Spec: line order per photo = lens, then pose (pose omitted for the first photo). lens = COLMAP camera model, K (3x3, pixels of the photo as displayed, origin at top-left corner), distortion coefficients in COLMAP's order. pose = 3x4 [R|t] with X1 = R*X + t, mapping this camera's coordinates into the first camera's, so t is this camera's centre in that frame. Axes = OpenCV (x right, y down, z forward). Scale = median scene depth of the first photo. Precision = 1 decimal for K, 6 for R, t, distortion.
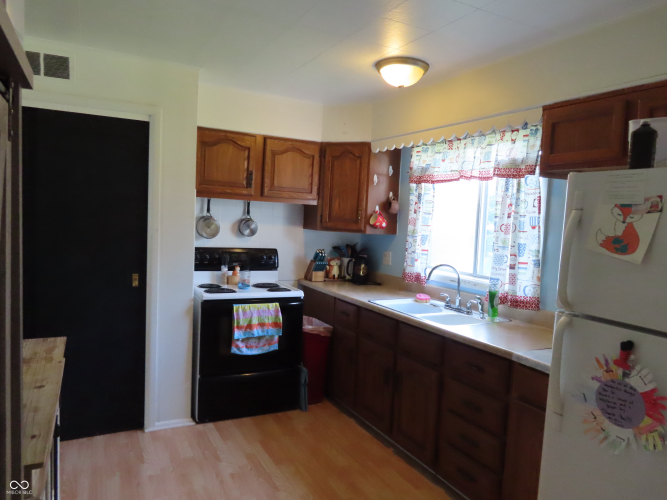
lens RADIAL K [[471.1, 0, 333.5], [0, 471.1, 250.0], [0, 0, 1]] dist [-0.017222, 0.005094]
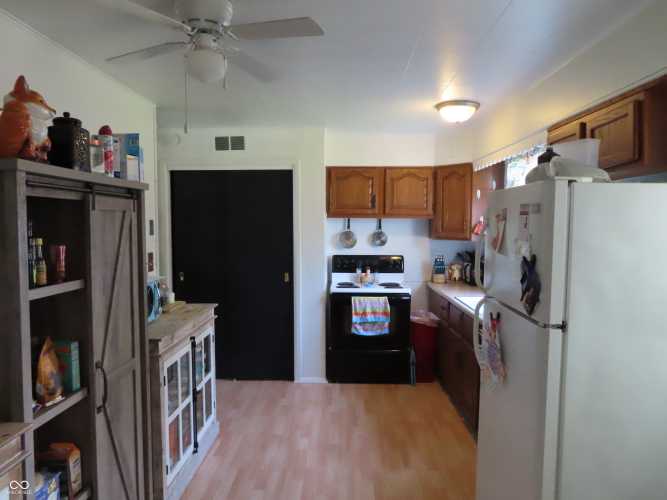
lens RADIAL K [[471.1, 0, 333.5], [0, 471.1, 250.0], [0, 0, 1]] dist [-0.017222, 0.005094]
pose [[0.875519, -0.021384, -0.482711, 0.349975], [0.008103, 0.999529, -0.029583, 0.019648], [0.483117, 0.021990, 0.875280, -0.185846]]
